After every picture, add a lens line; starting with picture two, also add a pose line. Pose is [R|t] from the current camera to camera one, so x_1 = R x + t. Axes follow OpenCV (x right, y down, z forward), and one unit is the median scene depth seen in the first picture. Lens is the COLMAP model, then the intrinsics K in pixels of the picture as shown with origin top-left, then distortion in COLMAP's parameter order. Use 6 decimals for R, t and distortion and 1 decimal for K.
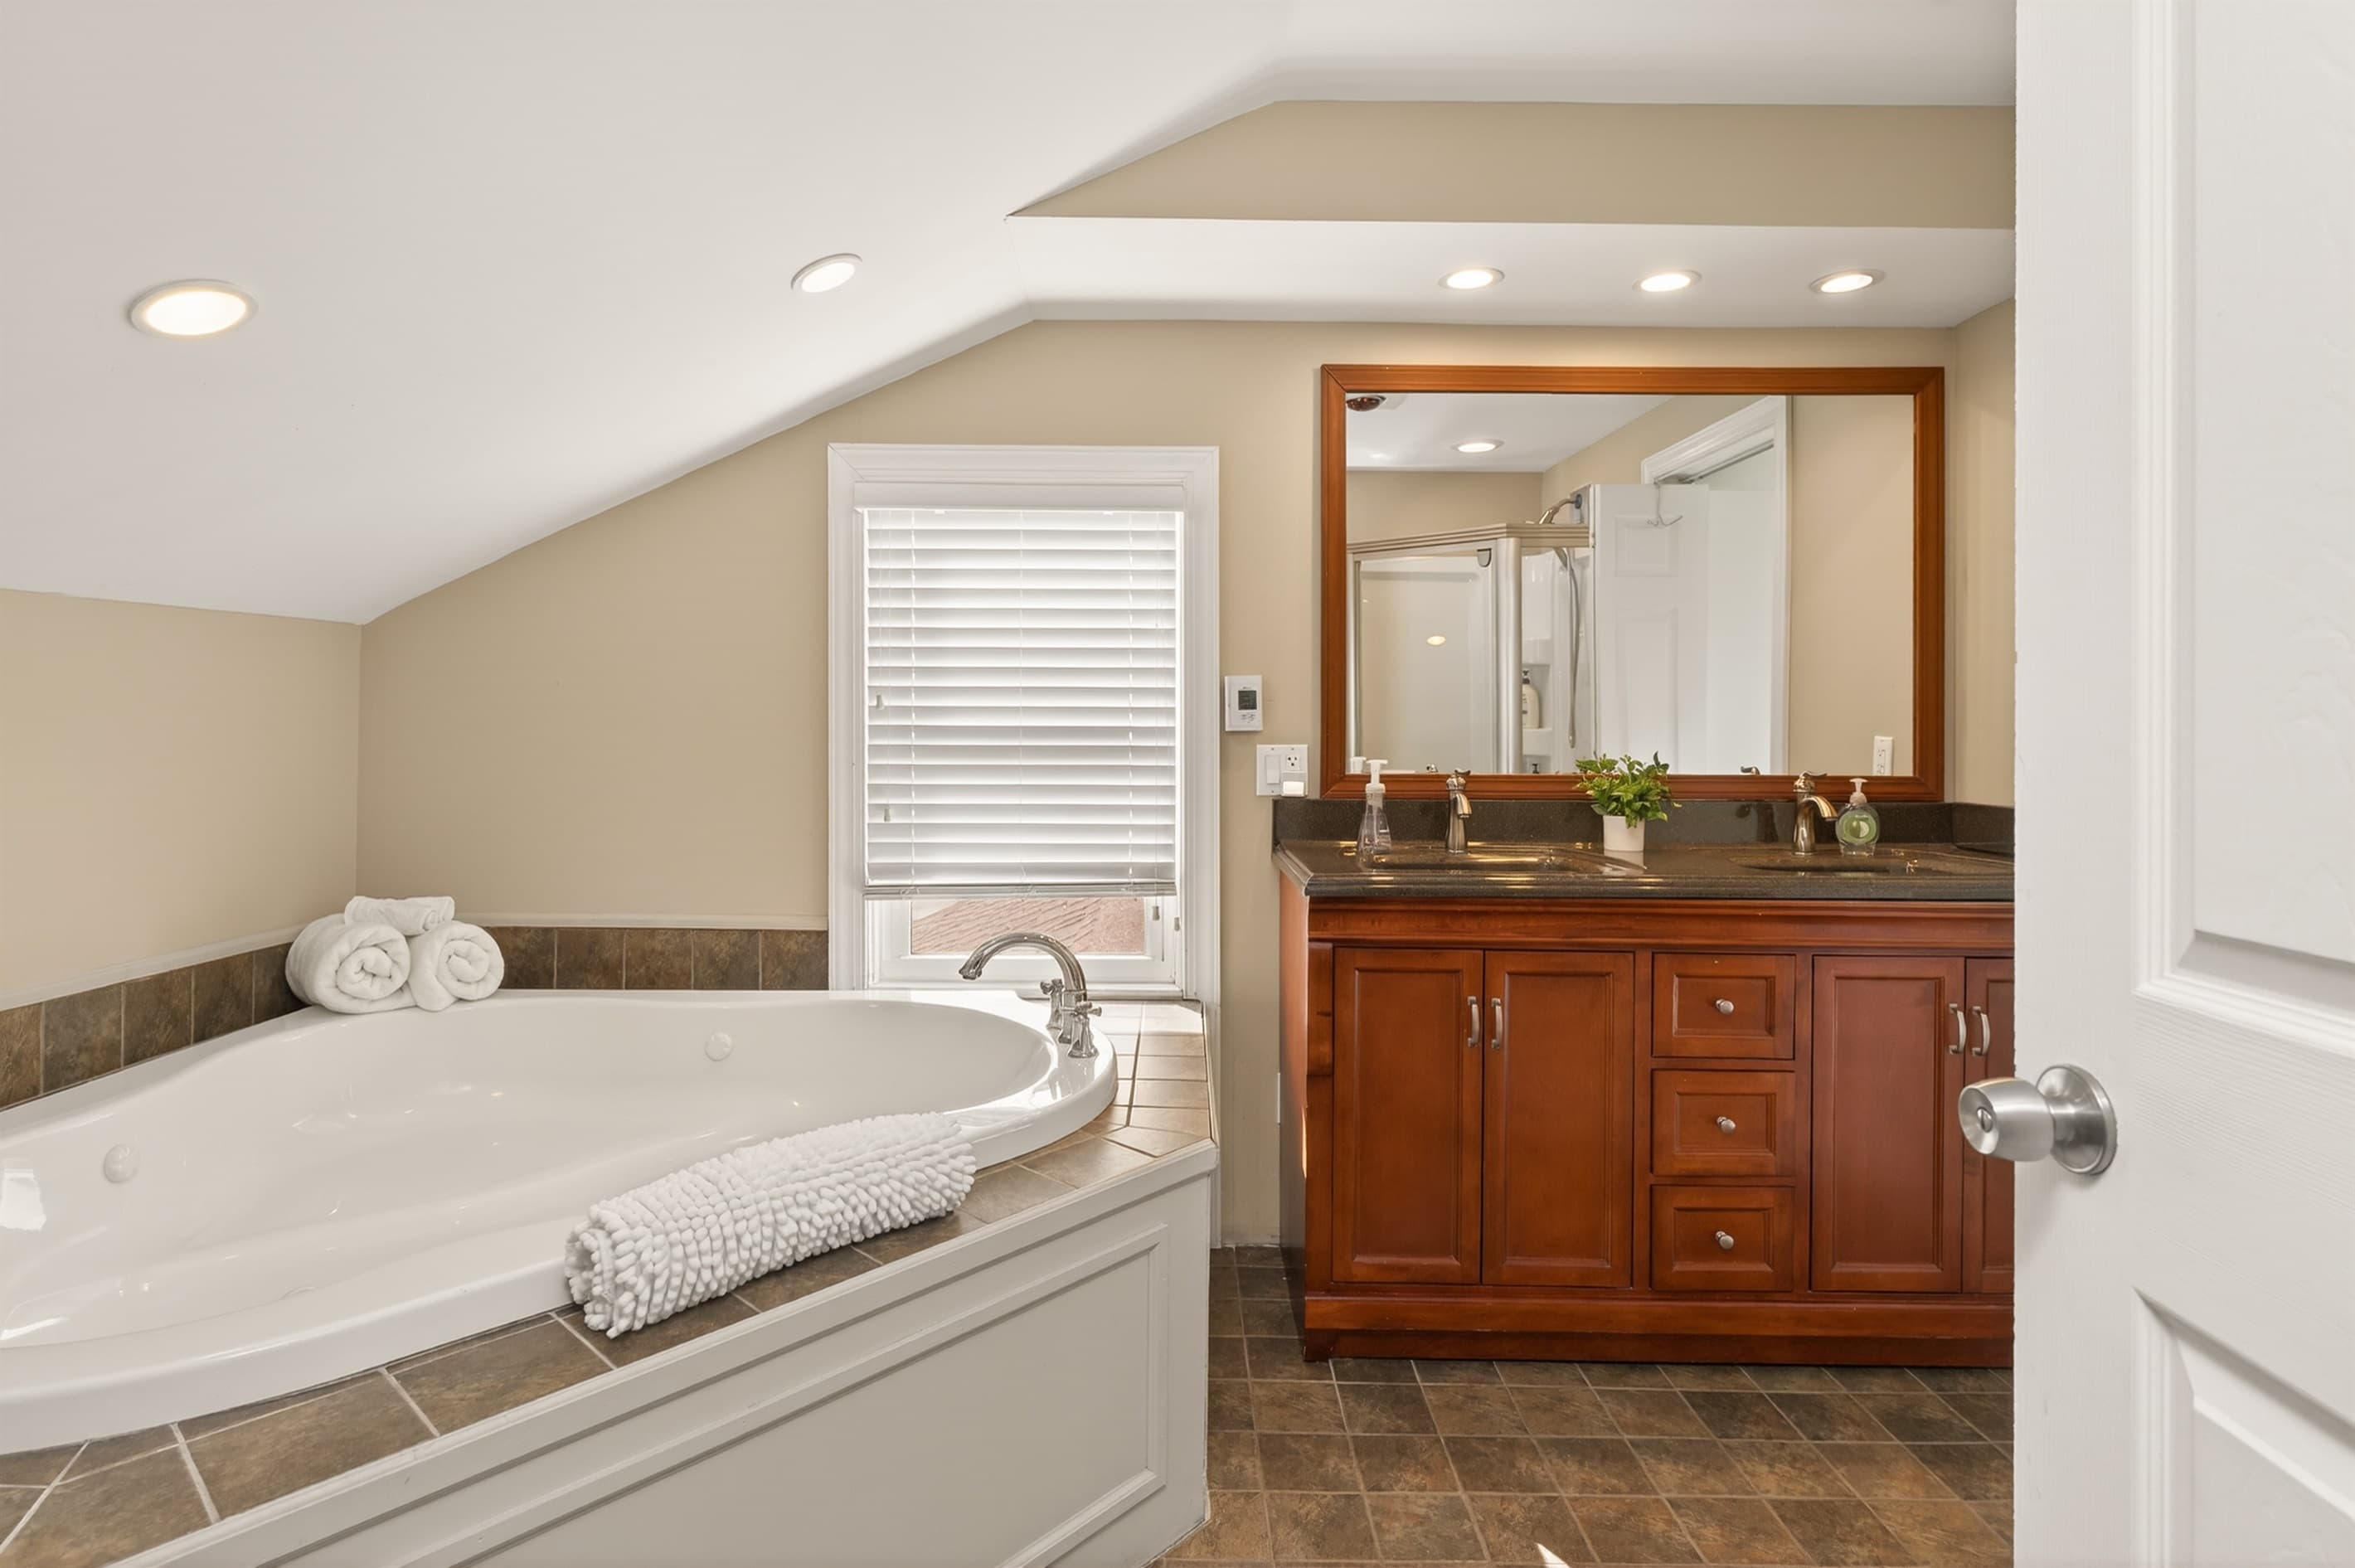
lens RADIAL K [[1222.3, 0, 1165.1], [0, 1222.3, 723.7], [0, 0, 1]] dist [-0.004743, 0.000498]
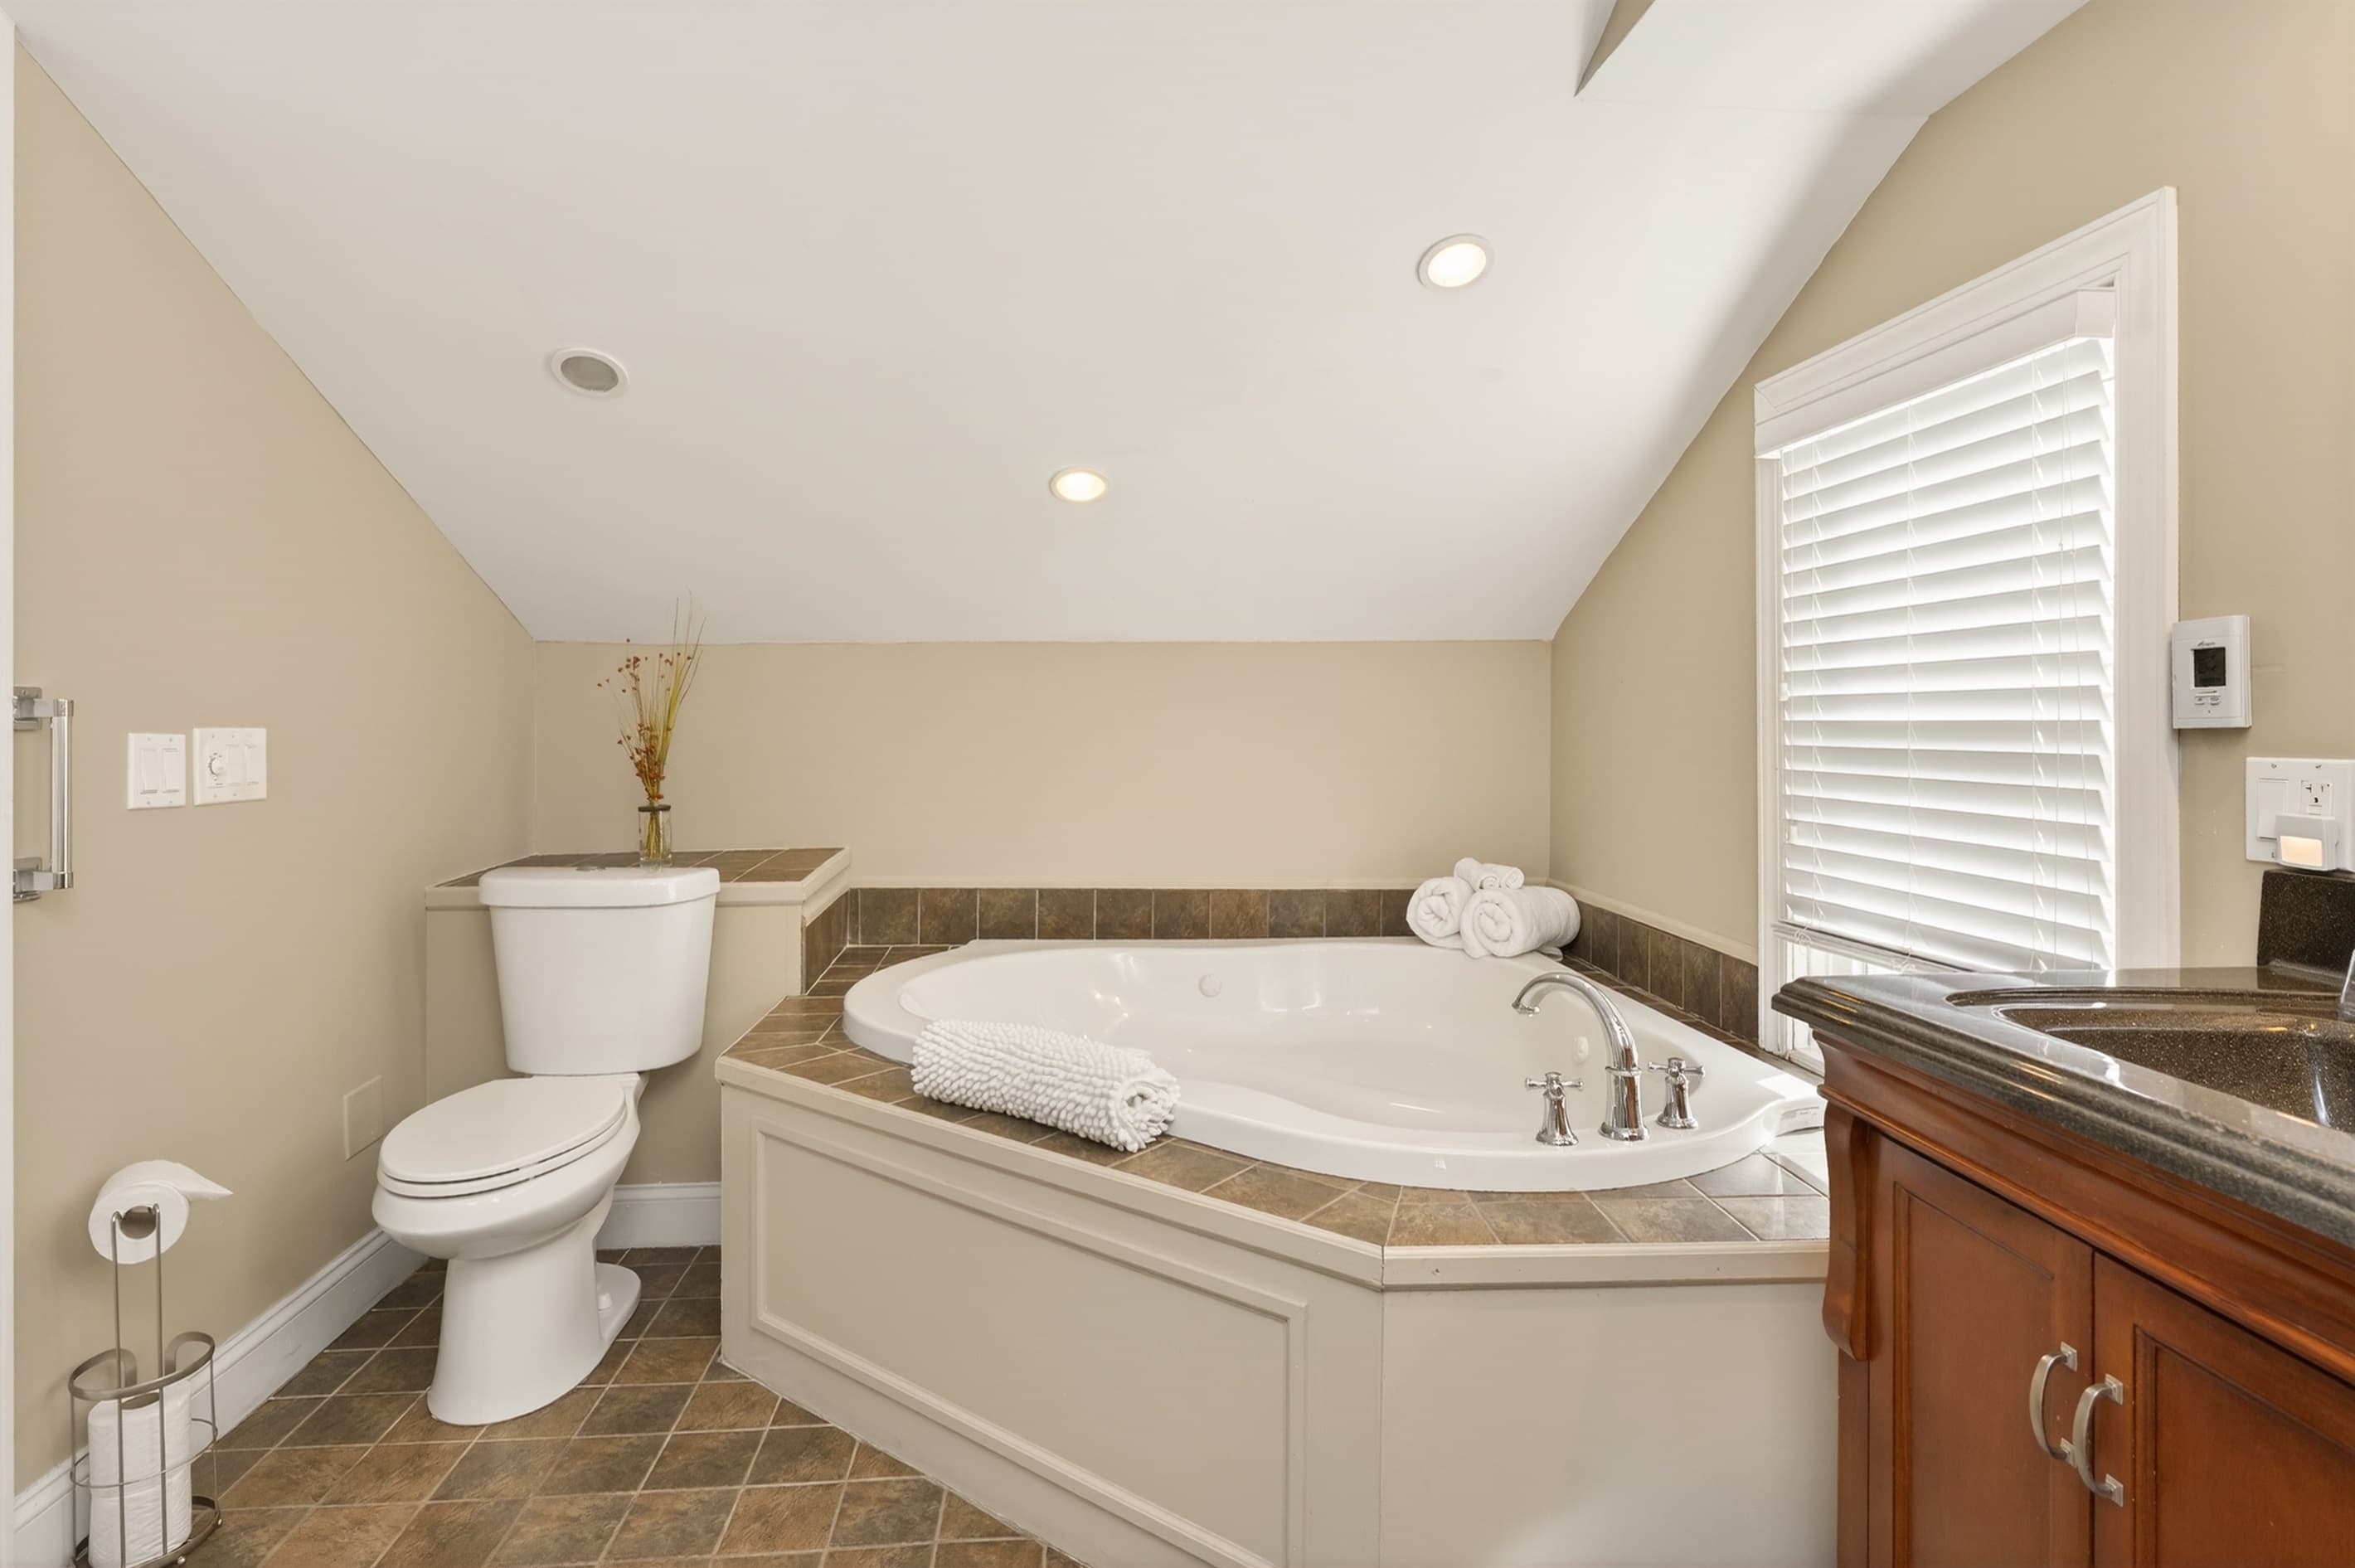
lens RADIAL K [[1222.3, 0, 1156.6], [0, 1222.3, 742.6], [0, 0, 1]] dist [-0.004743, 0.000498]
pose [[0.080870, 0.010444, -0.996670, 0.529217], [-0.002746, 0.999944, 0.010256, 0.007903], [0.996721, 0.001907, 0.080894, 0.526917]]
